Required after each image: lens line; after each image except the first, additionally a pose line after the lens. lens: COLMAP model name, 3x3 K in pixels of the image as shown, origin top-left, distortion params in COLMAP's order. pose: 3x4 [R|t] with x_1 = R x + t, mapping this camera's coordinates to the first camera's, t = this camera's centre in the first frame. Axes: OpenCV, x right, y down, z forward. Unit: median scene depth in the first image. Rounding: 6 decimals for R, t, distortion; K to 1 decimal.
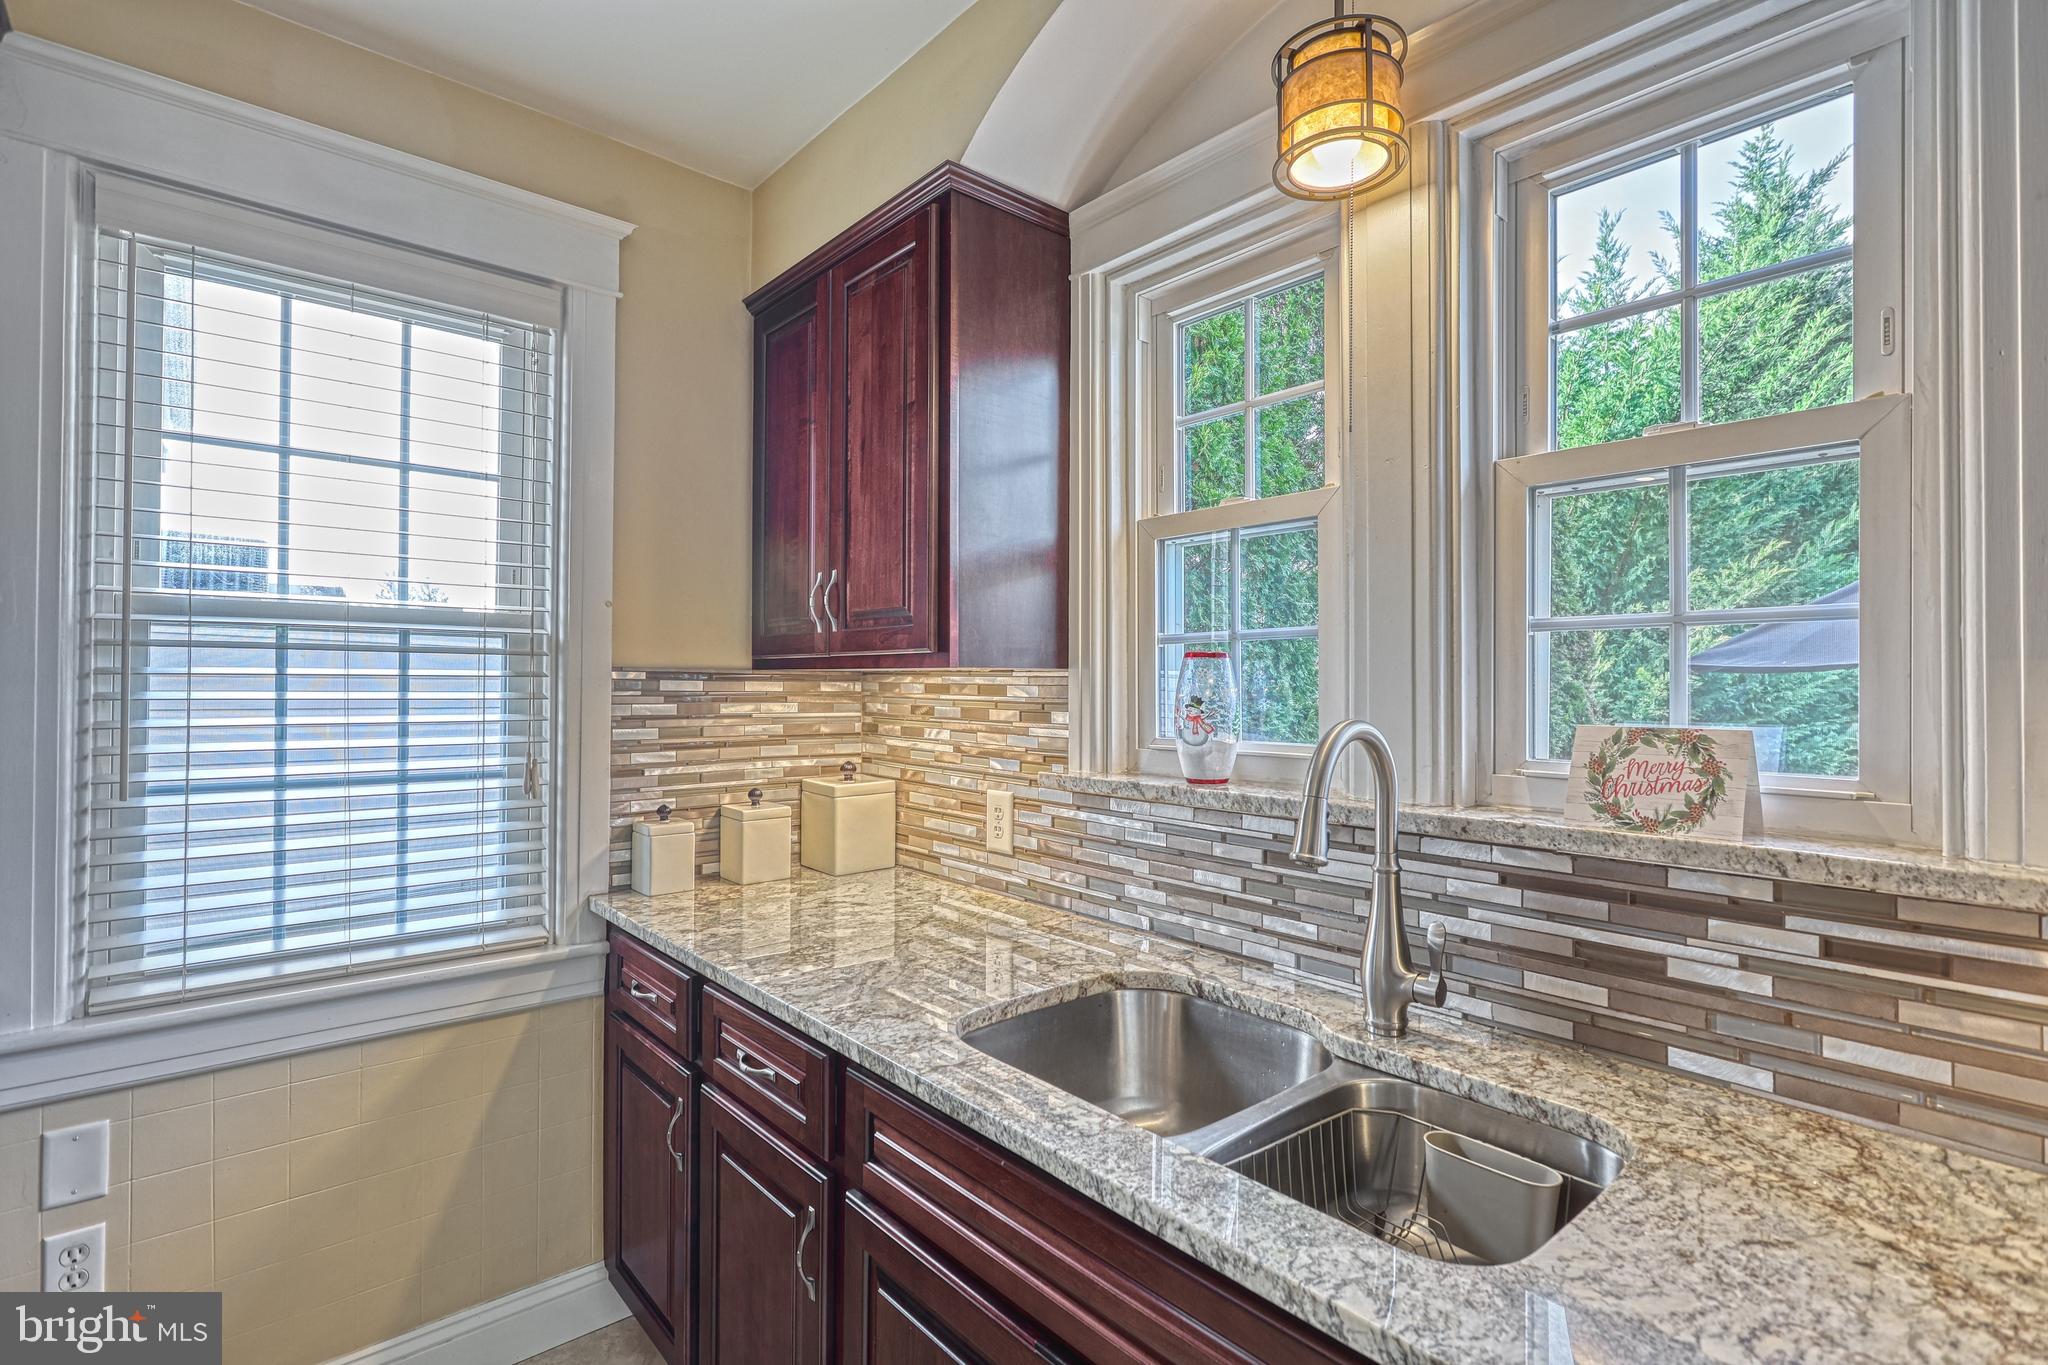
lens RADIAL K [[968.6, 0, 1025.9], [0, 968.6, 677.1], [0, 0, 1]] dist [-0.004046, 0.002085]
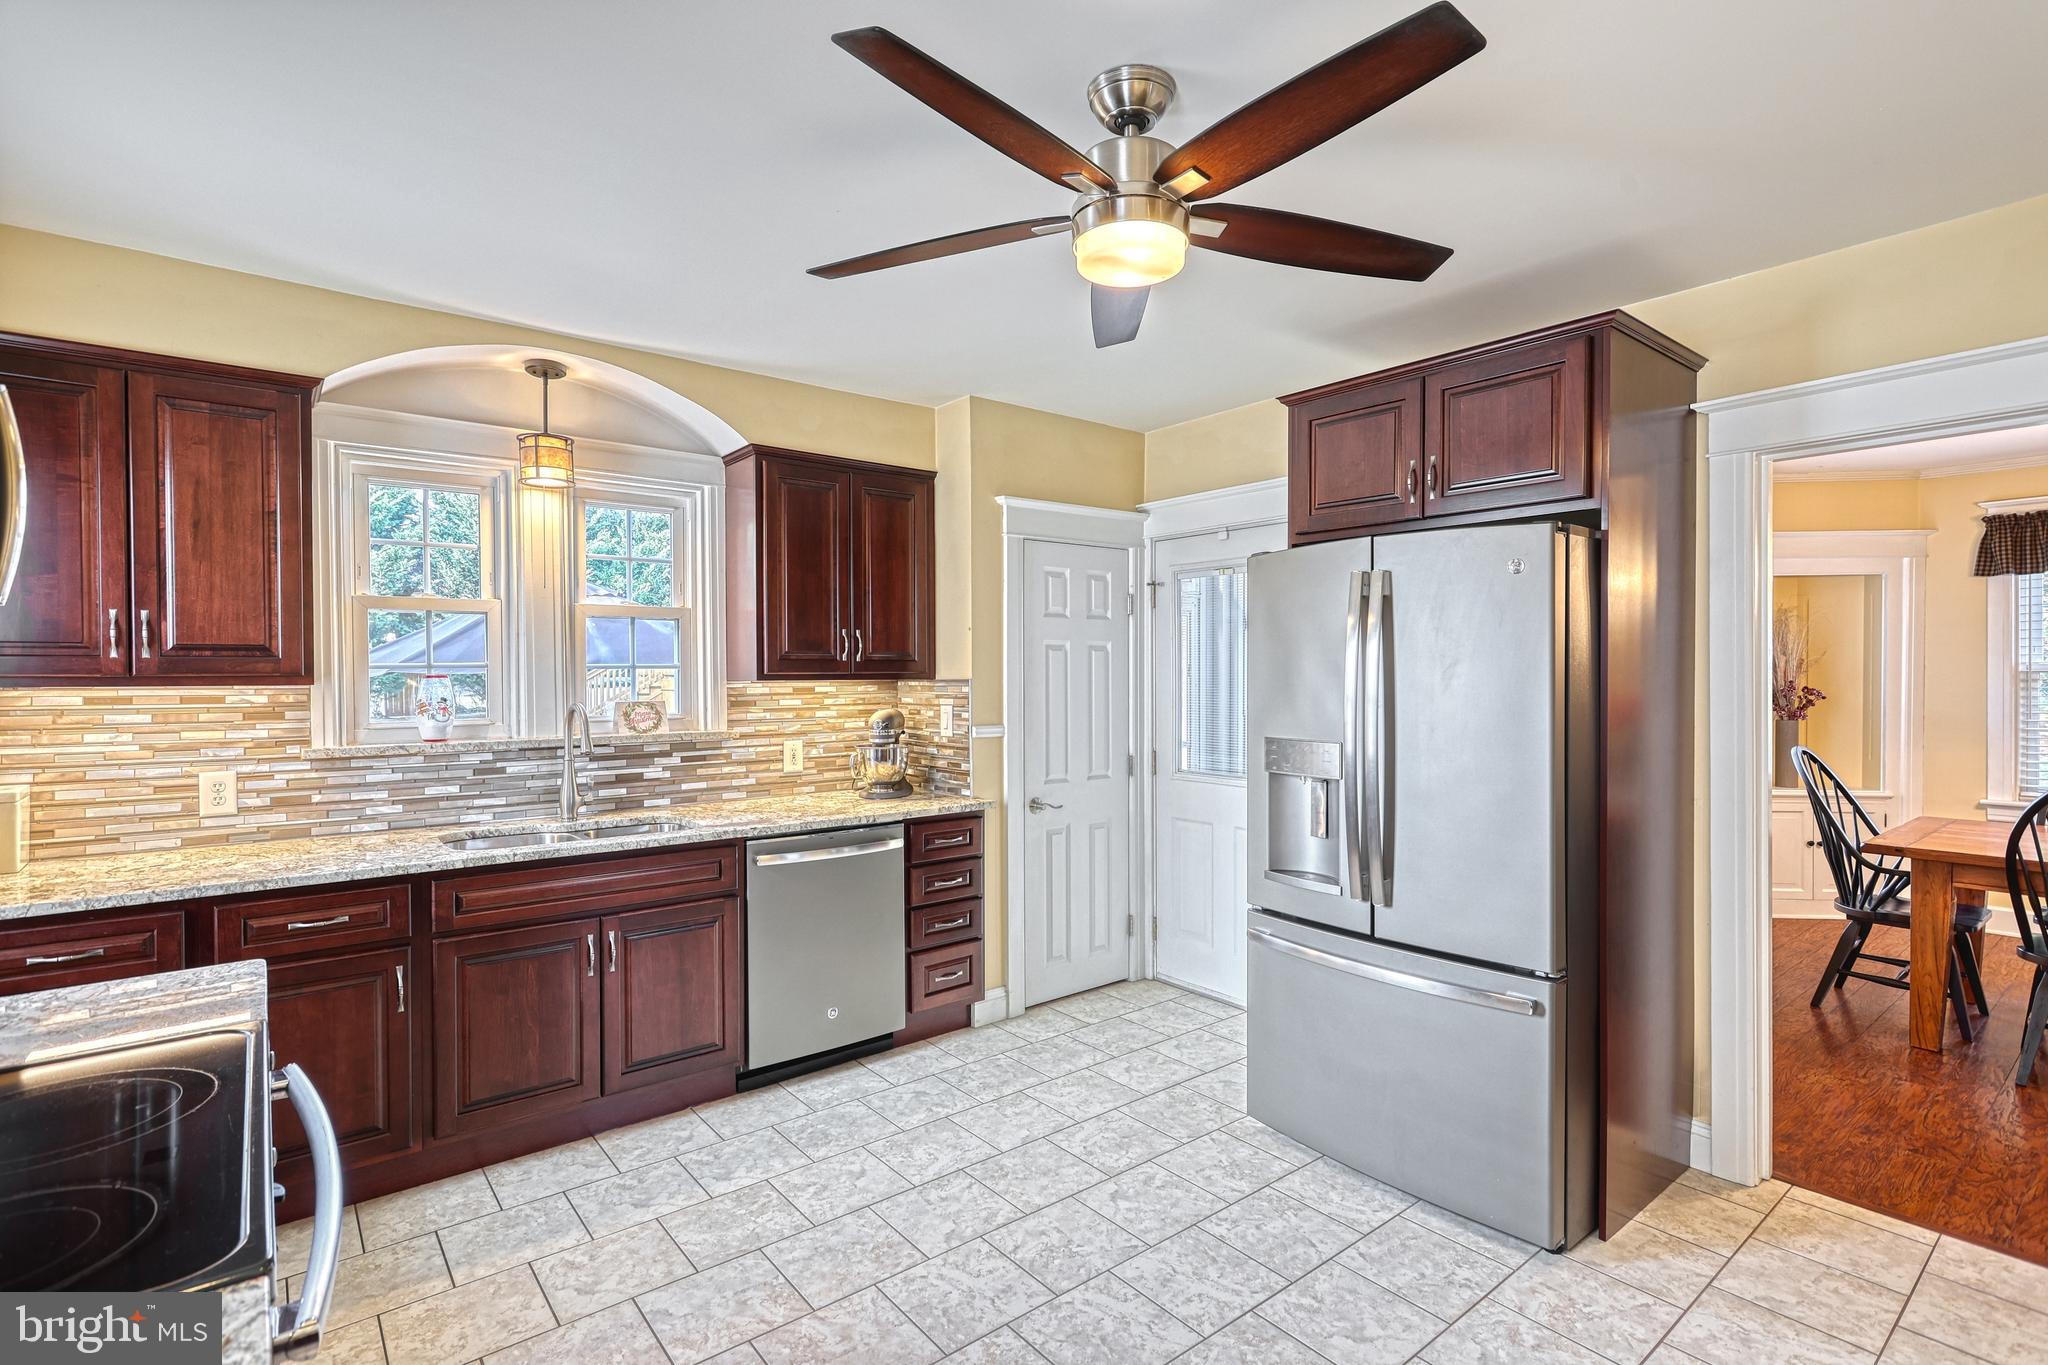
lens RADIAL K [[968.6, 0, 1027.4], [0, 968.6, 681.6], [0, 0, 1]] dist [-0.004046, 0.002085]
pose [[0.037365, -0.014110, 0.999202, -1.523673], [-0.001468, 0.999898, 0.014175, -0.037041], [-0.999301, -0.001996, 0.037340, -0.239873]]
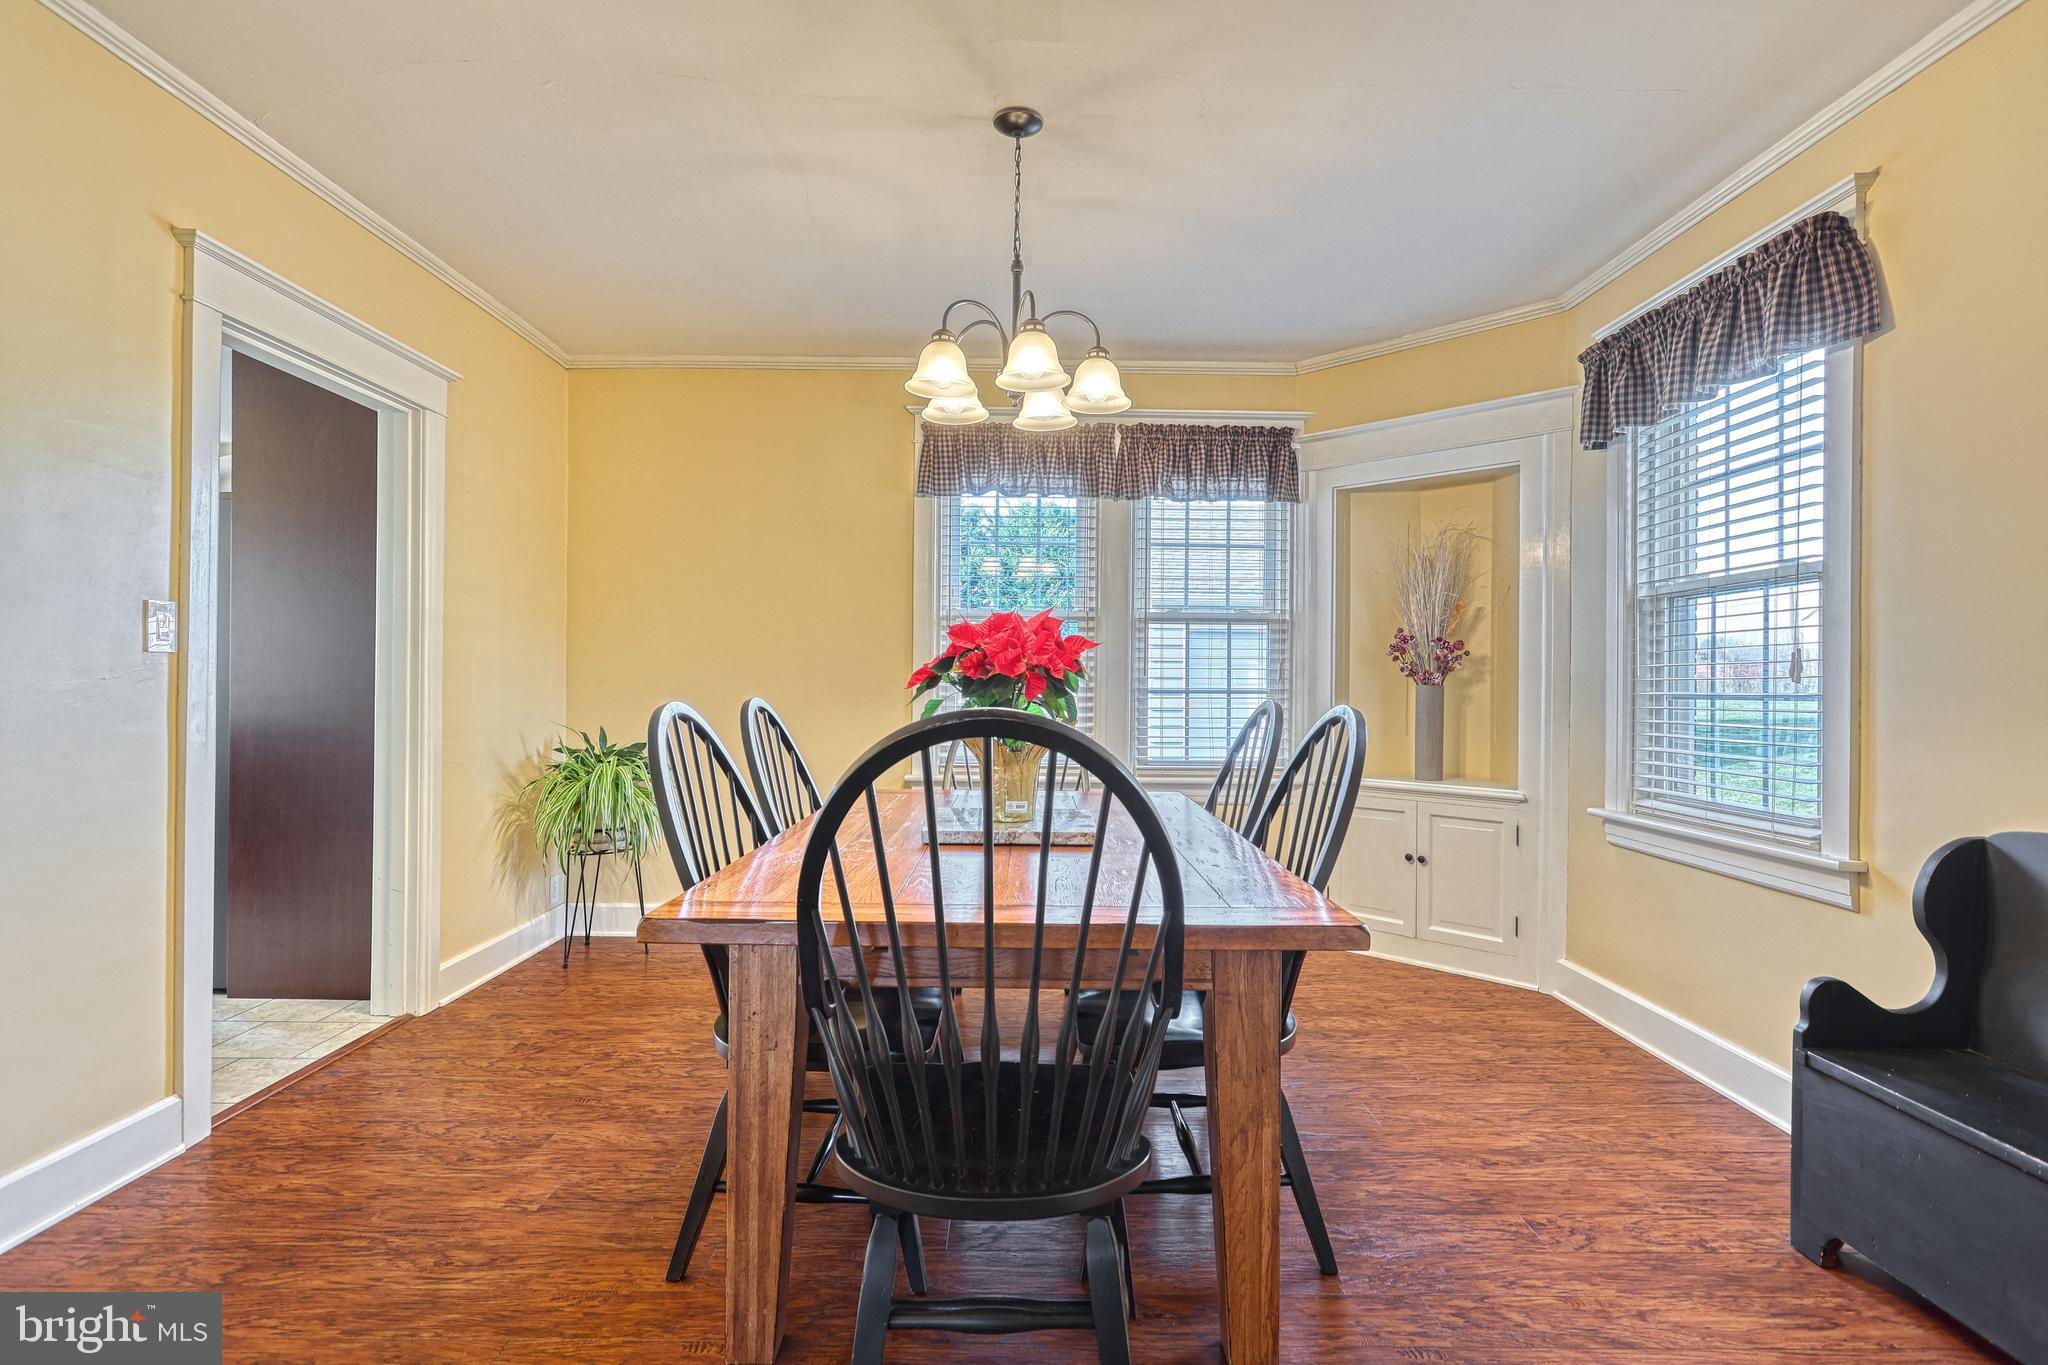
lens RADIAL K [[968.6, 0, 1016.6], [0, 968.6, 673.1], [0, 0, 1]] dist [-0.004046, 0.002085]
pose [[0.663828, 0.008332, 0.747839, -0.593970], [-0.008153, 0.999959, -0.003903, 0.114389], [-0.747841, -0.003506, 0.663868, -3.297214]]
